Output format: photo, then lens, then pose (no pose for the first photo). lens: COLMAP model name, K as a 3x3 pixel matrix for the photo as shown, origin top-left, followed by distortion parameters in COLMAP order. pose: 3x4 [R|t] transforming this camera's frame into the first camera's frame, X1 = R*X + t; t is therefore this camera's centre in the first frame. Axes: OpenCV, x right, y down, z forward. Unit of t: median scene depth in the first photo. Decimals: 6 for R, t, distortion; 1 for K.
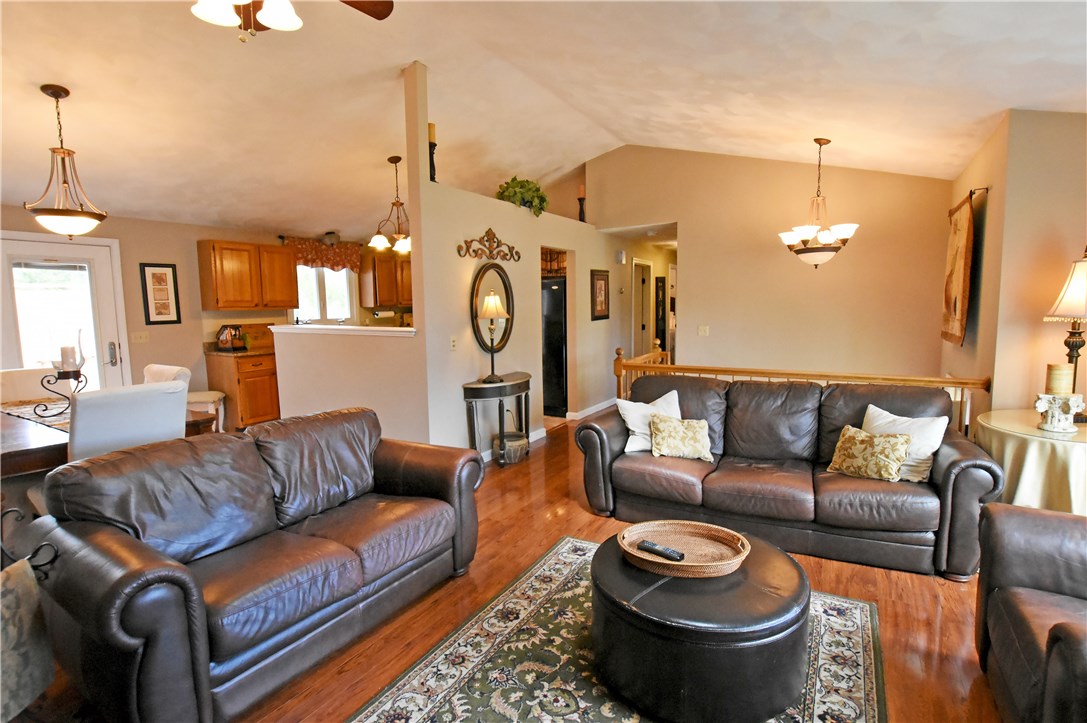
lens RADIAL K [[509.6, 0, 558.8], [0, 509.6, 359.9], [0, 0, 1]] dist [-0.031288, 0.001033]
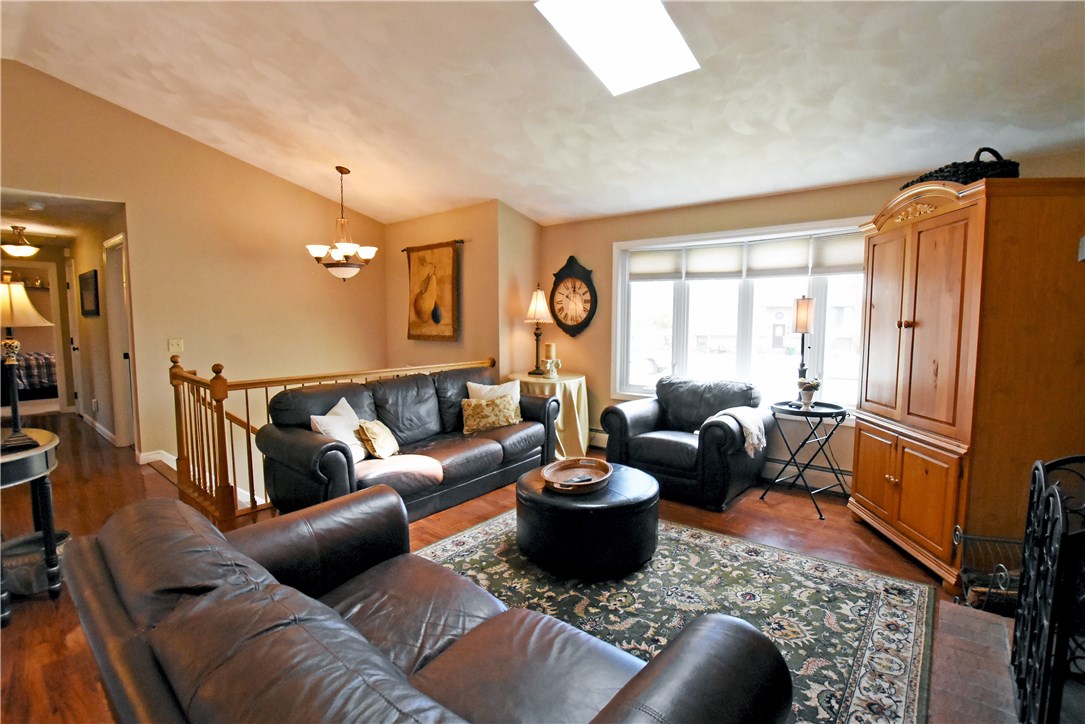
lens RADIAL K [[508.5, 0, 549.6], [0, 508.5, 363.8], [0, 0, 1]] dist [-0.030410, 0.000827]
pose [[0.170855, -0.072927, 0.982594, -0.501887], [0.106060, 0.992824, 0.055244, -0.012052], [-0.979571, 0.094775, 0.177363, 0.344357]]
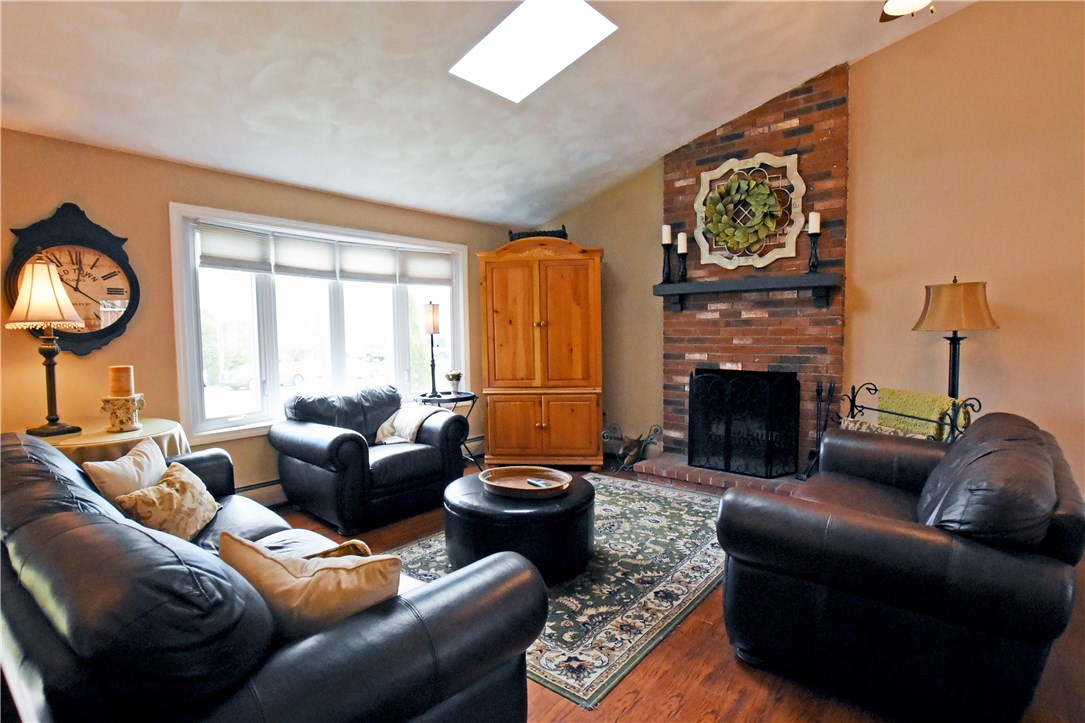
lens RADIAL K [[523.6, 0, 548.2], [0, 523.6, 364.8], [0, 0, 1]] dist [-0.029612, 0.000944]
pose [[-0.982947, 0.010423, 0.183591, -0.032421], [0.042612, 0.984127, 0.172272, -0.074171], [-0.178881, 0.177158, -0.967790, 0.989239]]
